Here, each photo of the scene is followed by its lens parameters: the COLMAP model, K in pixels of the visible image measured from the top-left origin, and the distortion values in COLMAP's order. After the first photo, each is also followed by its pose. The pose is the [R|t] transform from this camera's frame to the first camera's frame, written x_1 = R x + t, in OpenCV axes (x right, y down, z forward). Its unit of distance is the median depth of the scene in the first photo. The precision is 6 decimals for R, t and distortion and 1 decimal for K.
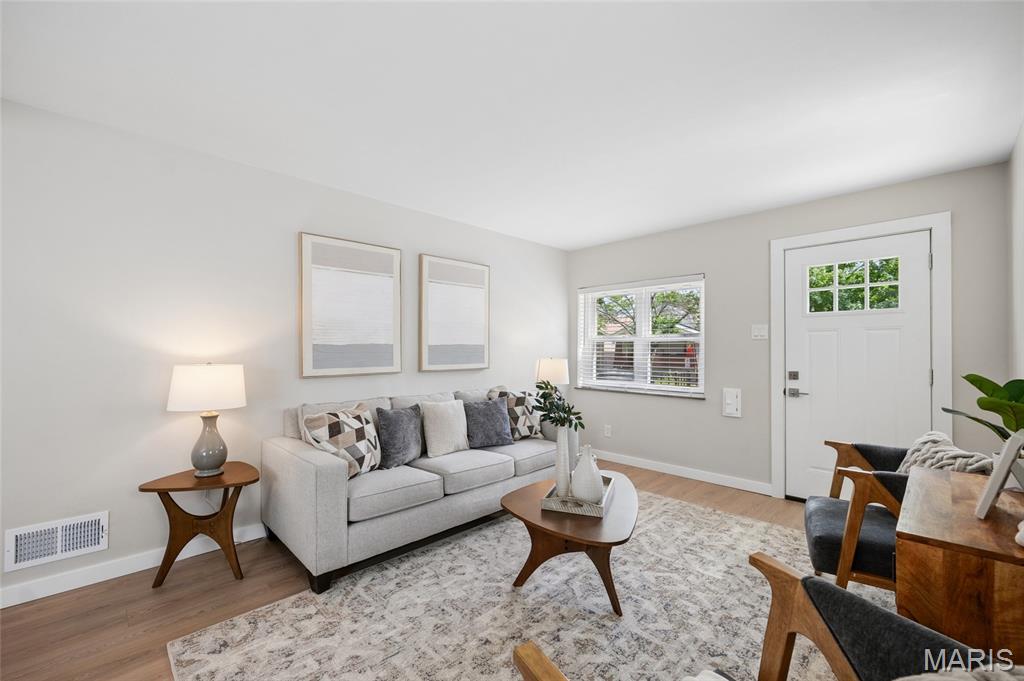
lens RADIAL K [[420.4, 0, 507.0], [0, 420.4, 345.3], [0, 0, 1]] dist [-0.001826, 0.000003]
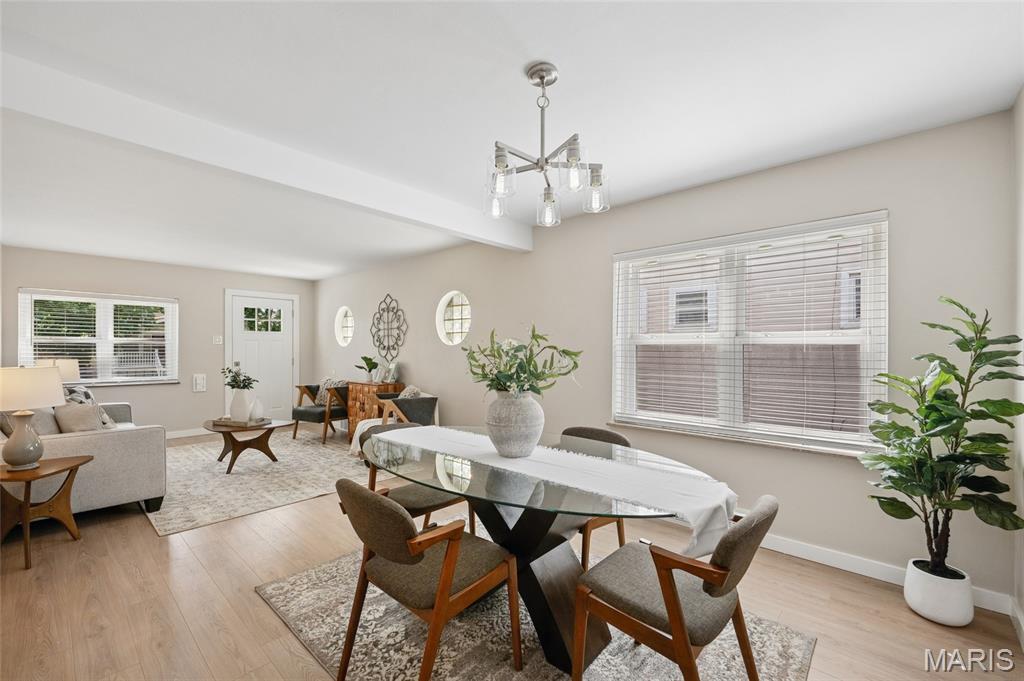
lens RADIAL K [[420.4, 0, 508.8], [0, 420.4, 354.6], [0, 0, 1]] dist [-0.001826, 0.000003]
pose [[-0.050235, -0.005446, 0.998723, -2.019055], [-0.007219, 0.999961, 0.005089, 0.019318], [-0.998711, -0.006954, -0.050272, -0.171606]]
